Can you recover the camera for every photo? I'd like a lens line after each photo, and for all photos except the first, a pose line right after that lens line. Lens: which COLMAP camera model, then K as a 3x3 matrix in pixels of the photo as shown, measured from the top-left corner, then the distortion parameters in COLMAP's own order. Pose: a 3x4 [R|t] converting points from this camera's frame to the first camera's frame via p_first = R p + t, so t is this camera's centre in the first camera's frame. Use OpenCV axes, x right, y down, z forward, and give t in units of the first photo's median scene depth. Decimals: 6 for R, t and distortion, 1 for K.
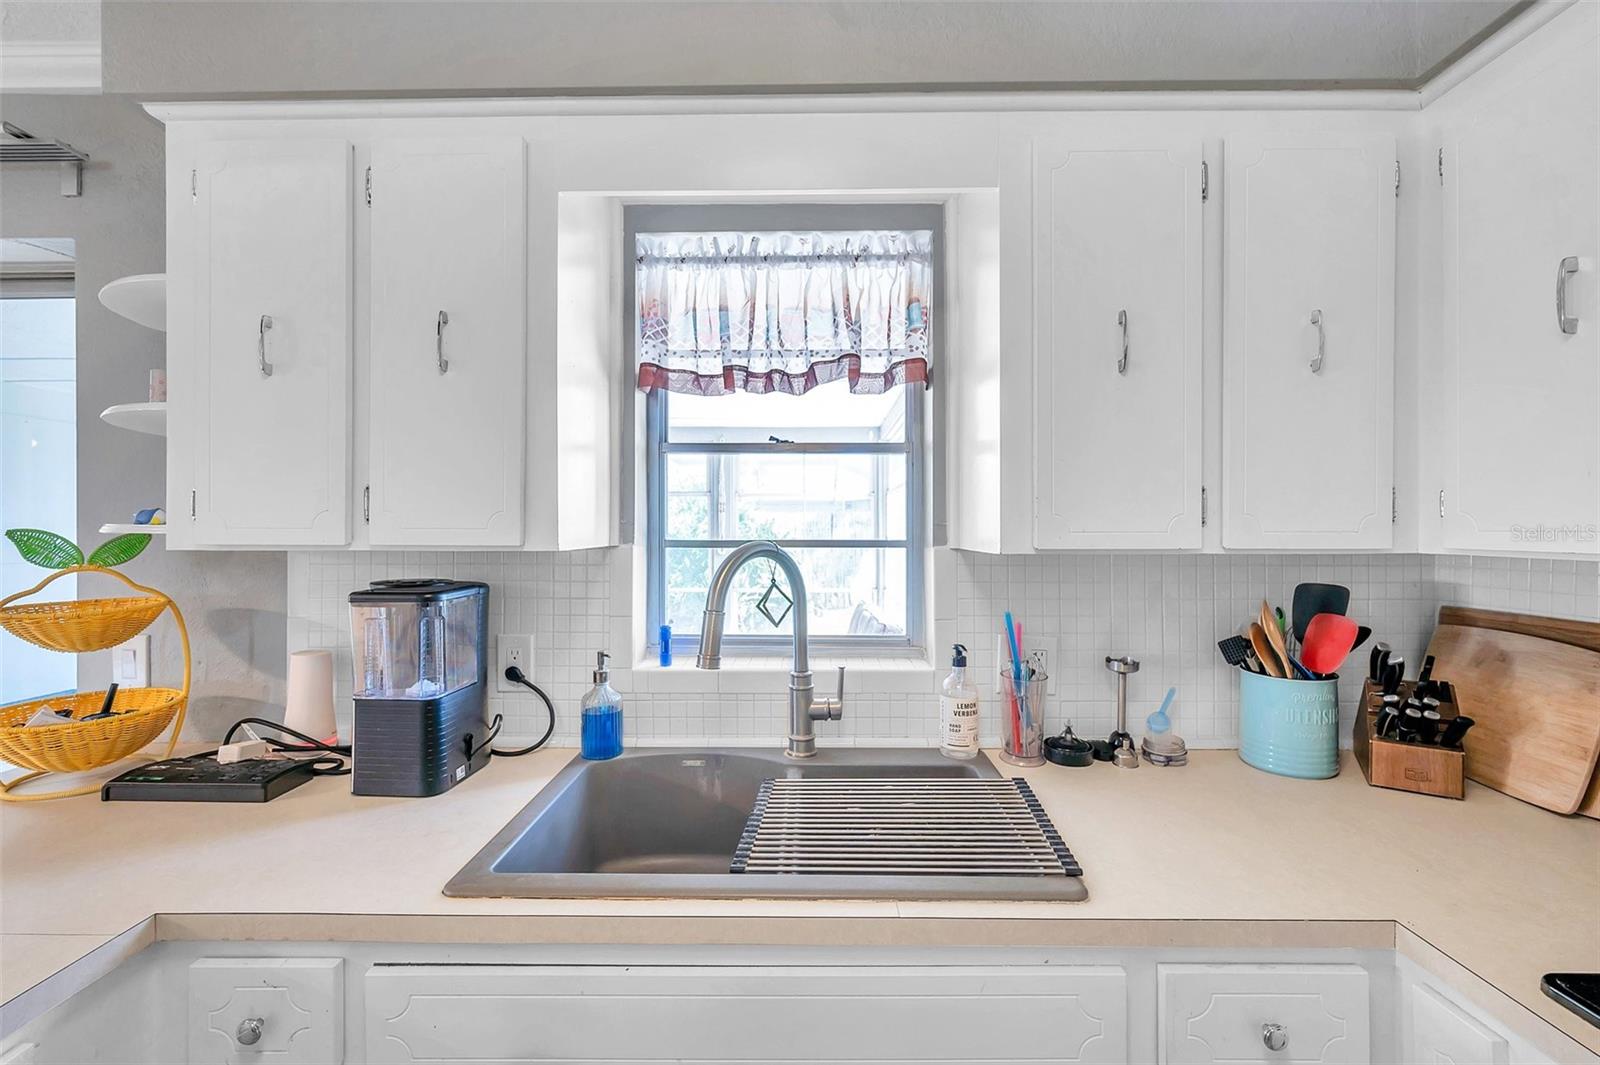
lens RADIAL K [[671.1, 0, 800.0], [0, 671.1, 532.5], [0, 0, 1]] dist [0.000509, 0.000102]
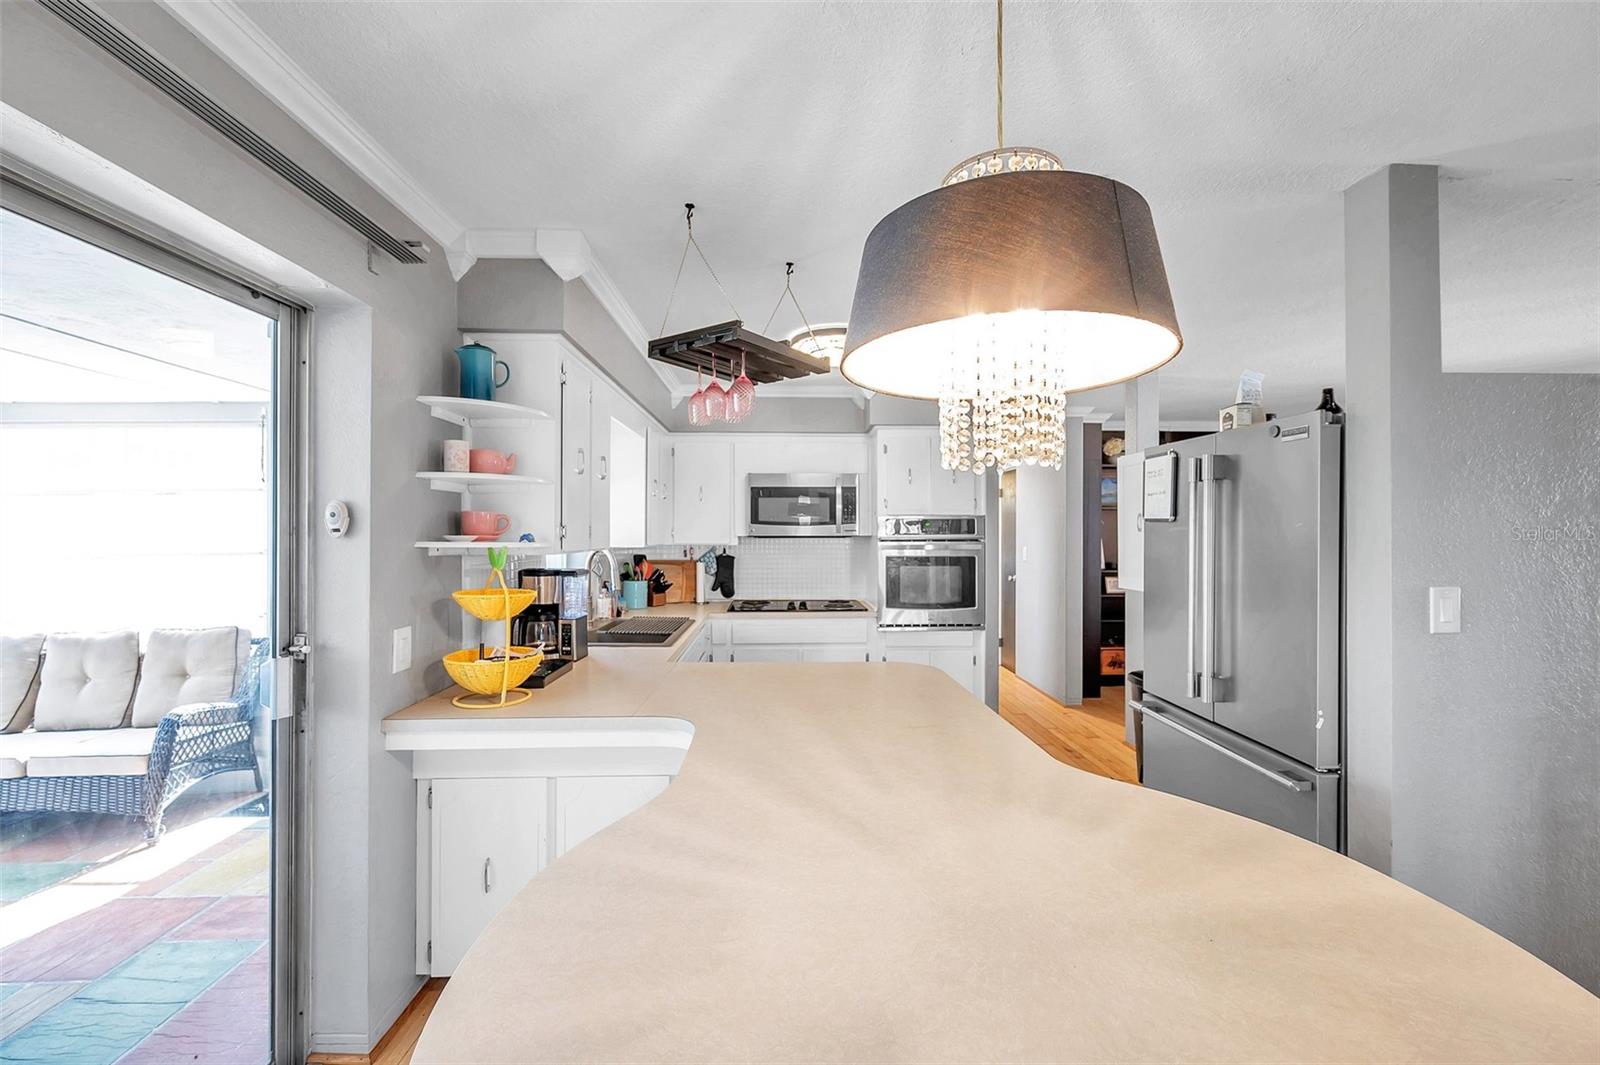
lens RADIAL K [[634.9, 0, 796.7], [0, 634.9, 530.5], [0, 0, 1]] dist [-0.001806, -0.000270]
pose [[-0.036397, 0.001703, 0.999336, -2.462086], [0.002067, 0.999997, -0.001628, -0.036890], [-0.999335, 0.002006, -0.036400, 0.298213]]
